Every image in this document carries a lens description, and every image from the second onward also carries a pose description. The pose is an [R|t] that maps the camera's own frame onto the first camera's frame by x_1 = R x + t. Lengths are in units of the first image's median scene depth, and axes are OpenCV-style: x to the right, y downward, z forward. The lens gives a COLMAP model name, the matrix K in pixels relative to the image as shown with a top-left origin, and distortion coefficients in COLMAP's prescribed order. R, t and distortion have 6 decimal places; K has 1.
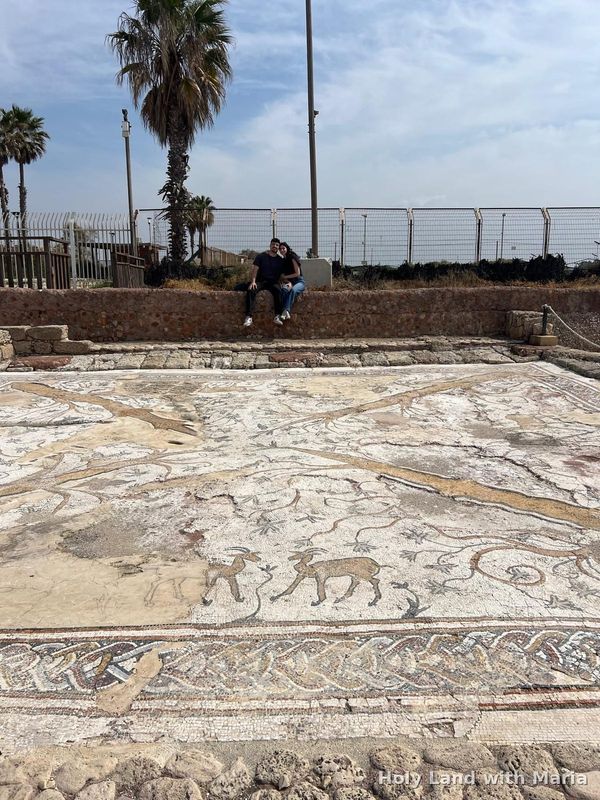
lens RADIAL K [[599.8, 0, 300.6], [0, 599.8, 398.8], [0, 0, 1]] dist [0.042027, -0.020941]
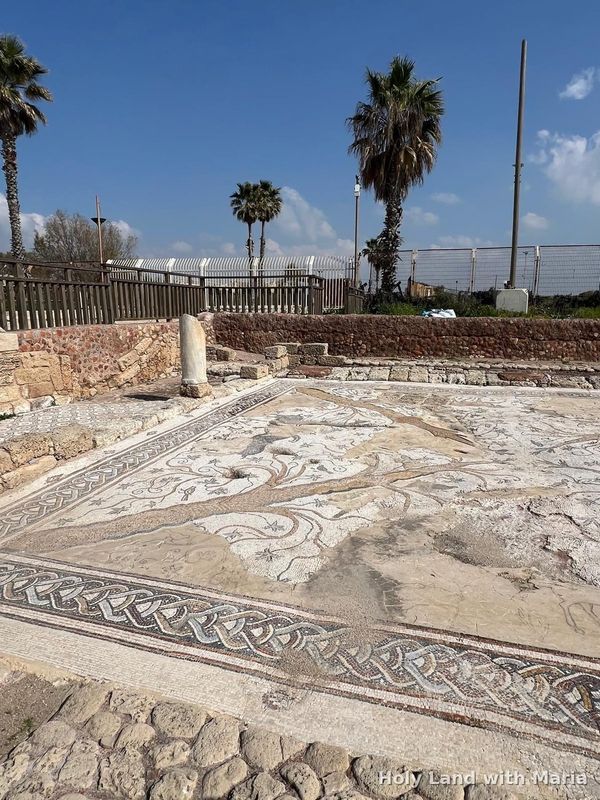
lens RADIAL K [[469.6, 0, 300.0], [0, 469.6, 401.1], [0, 0, 1]] dist [0.000728, -0.000885]
pose [[0.954085, 0.063972, -0.292626, -0.154570], [-0.062441, 0.997942, 0.014581, -0.010934], [0.292957, 0.004360, 0.956116, 0.027999]]
